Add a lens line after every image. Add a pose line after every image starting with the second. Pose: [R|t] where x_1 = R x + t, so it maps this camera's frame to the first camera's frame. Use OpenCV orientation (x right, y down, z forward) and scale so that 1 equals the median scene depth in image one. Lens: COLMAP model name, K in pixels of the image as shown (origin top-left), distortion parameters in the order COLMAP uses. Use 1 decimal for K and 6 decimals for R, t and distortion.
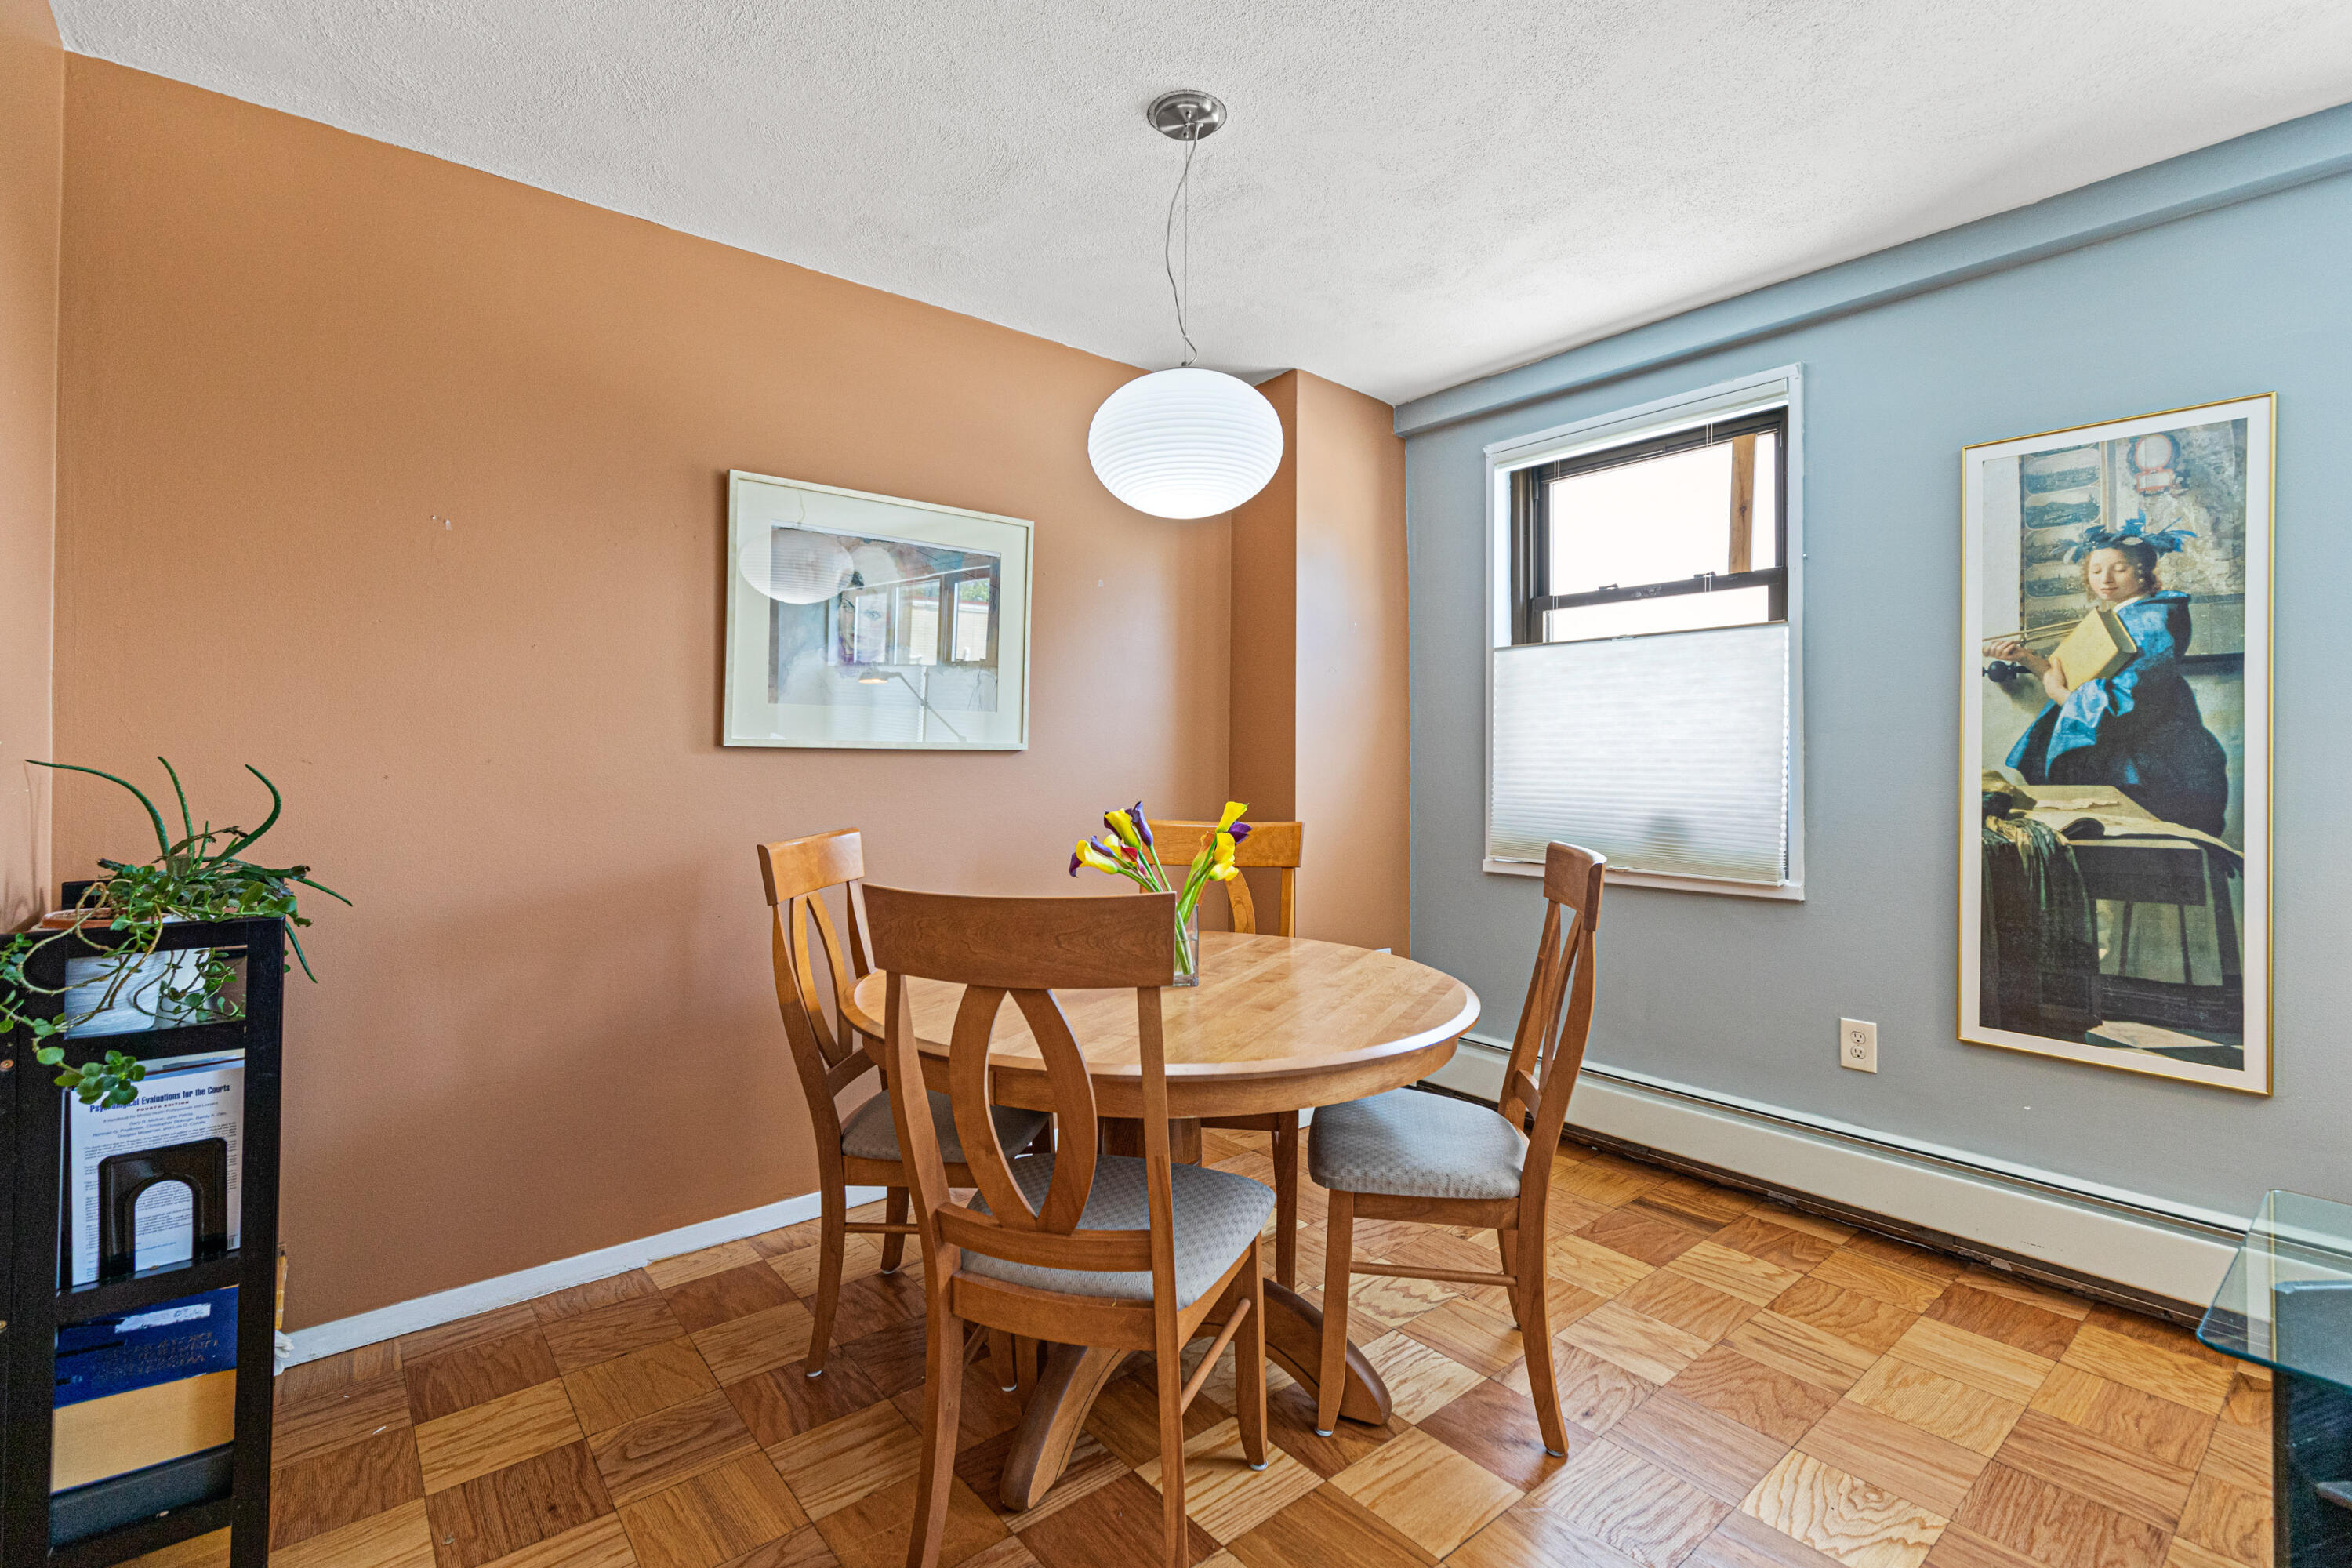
lens RADIAL K [[1052.7, 0, 1187.5], [0, 1052.7, 737.9], [0, 0, 1]] dist [0.008962, -0.001019]
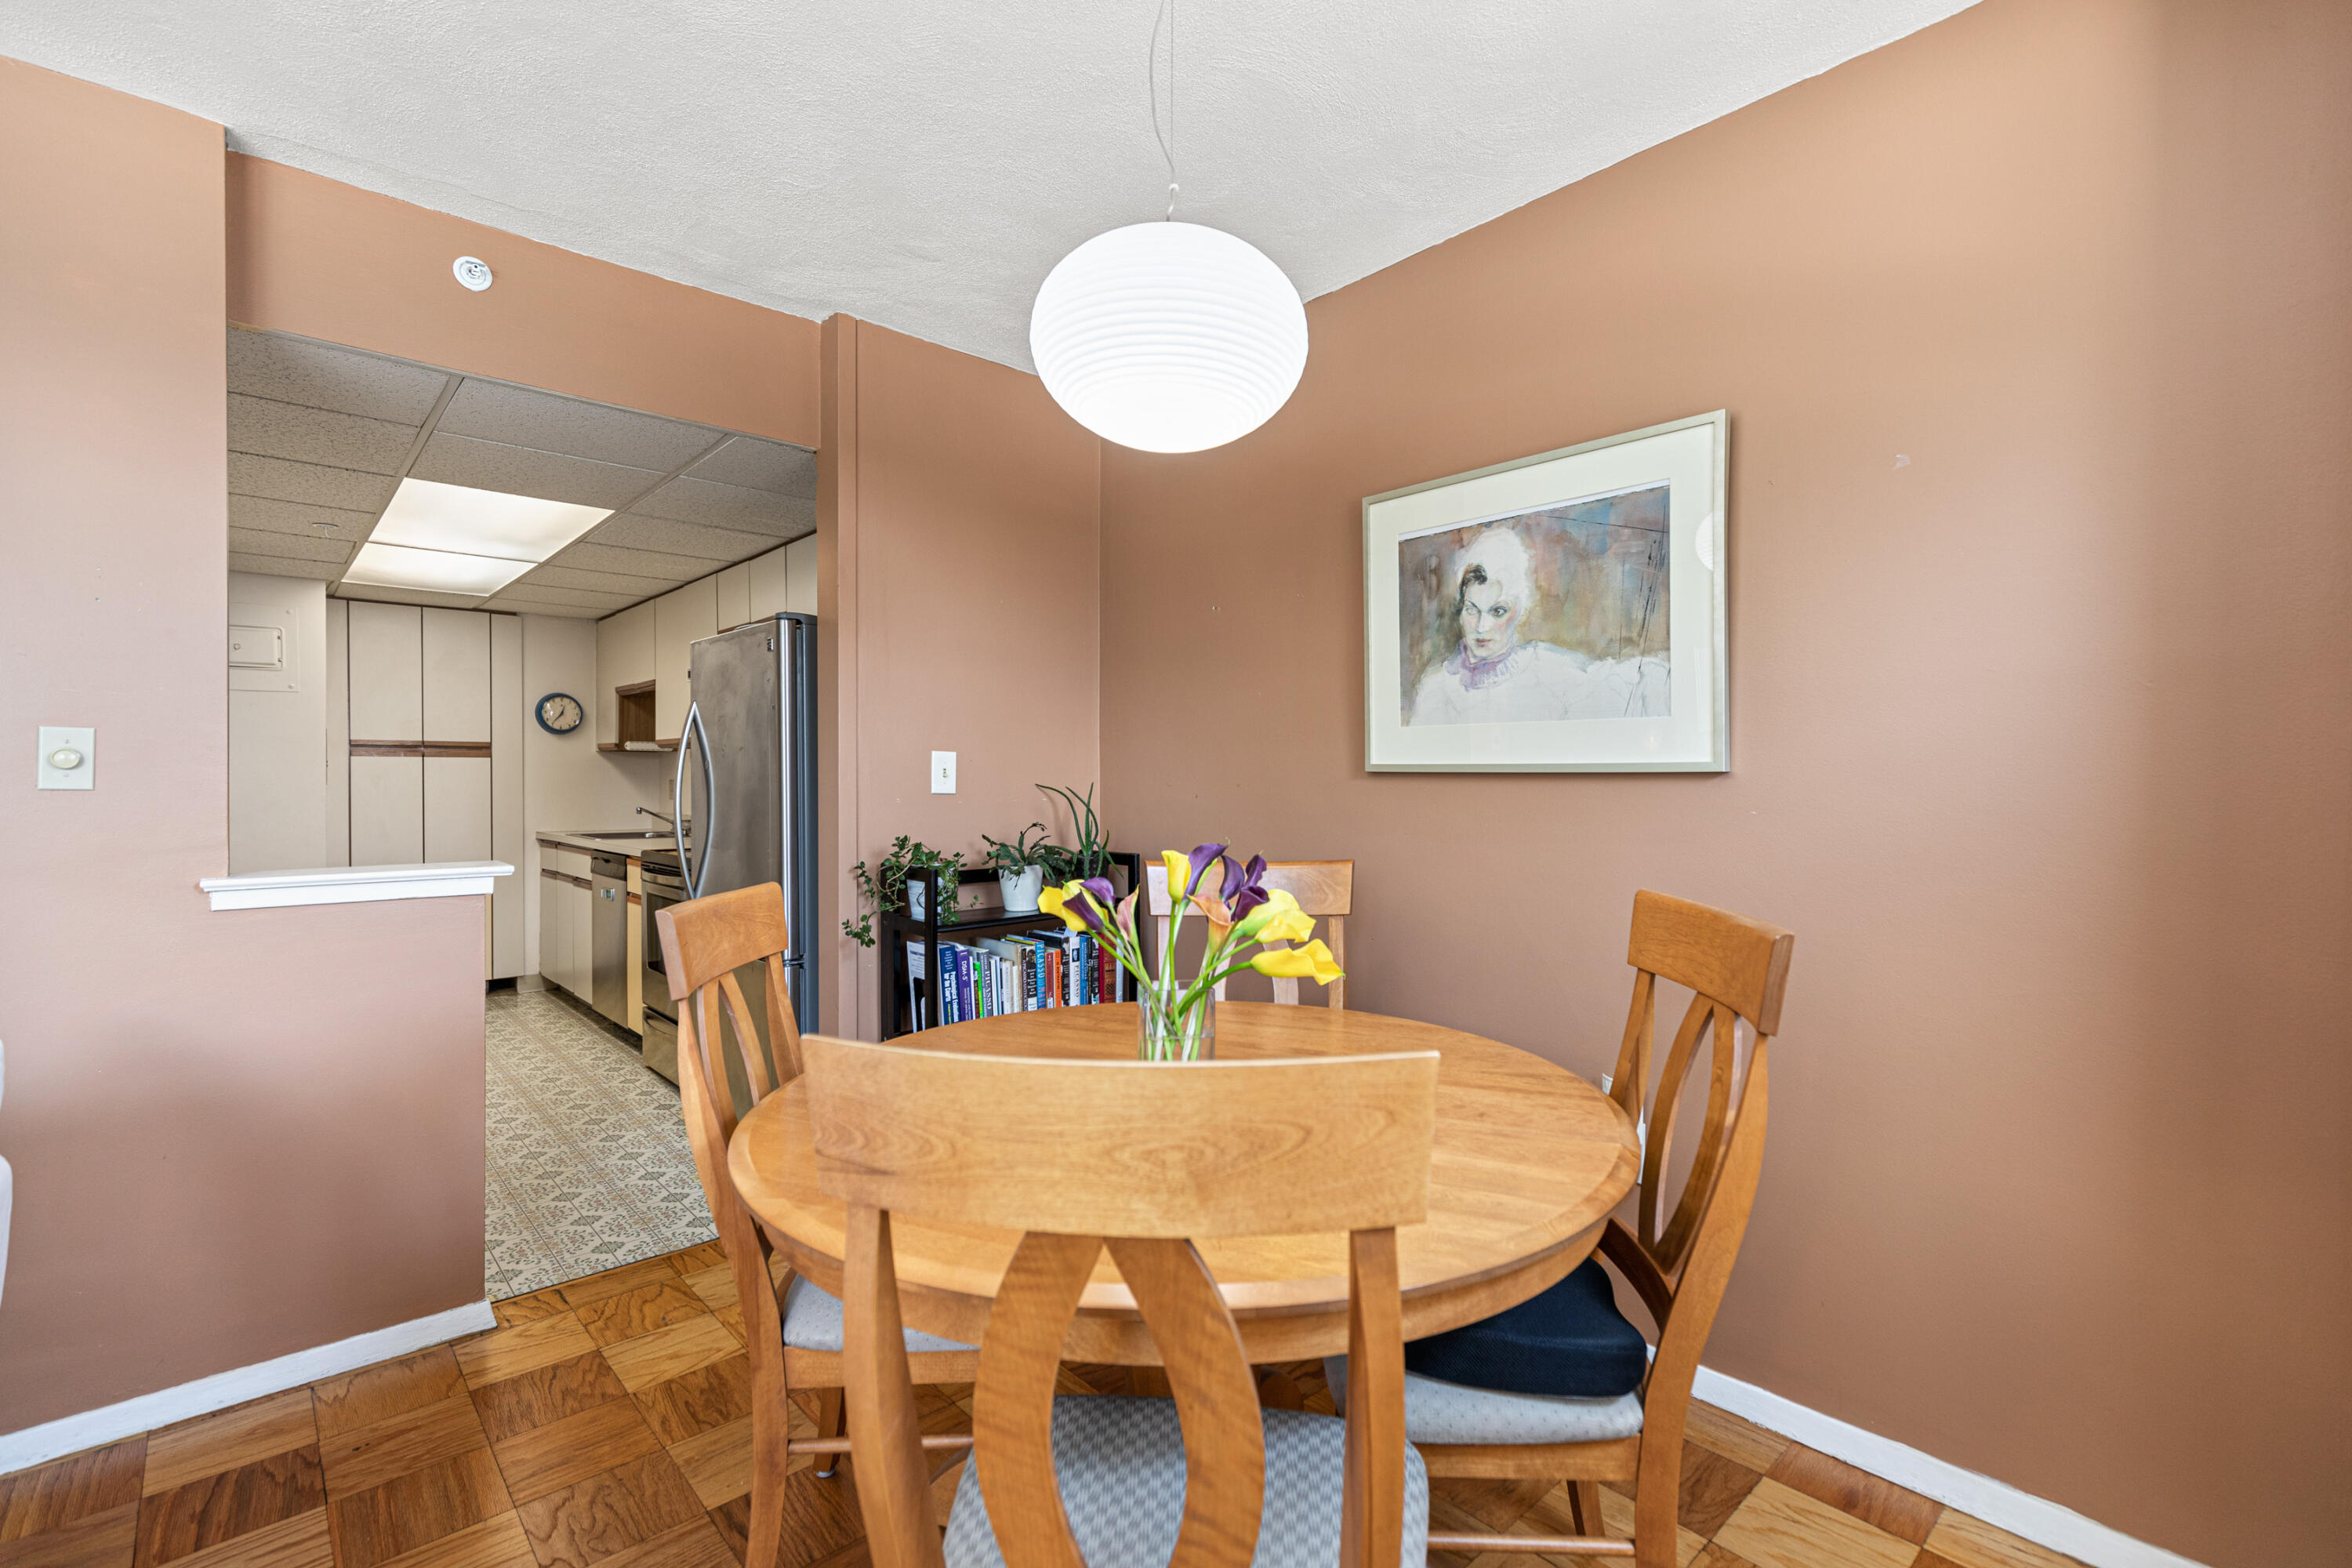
lens RADIAL K [[1052.7, 0, 1179.4], [0, 1052.7, 781.7], [0, 0, 1]] dist [0.008962, -0.001019]
pose [[0.036610, -0.001362, -0.999329, 0.626139], [0.011671, 0.999931, -0.000935, 0.017834], [0.999261, -0.011629, 0.036624, 0.861513]]
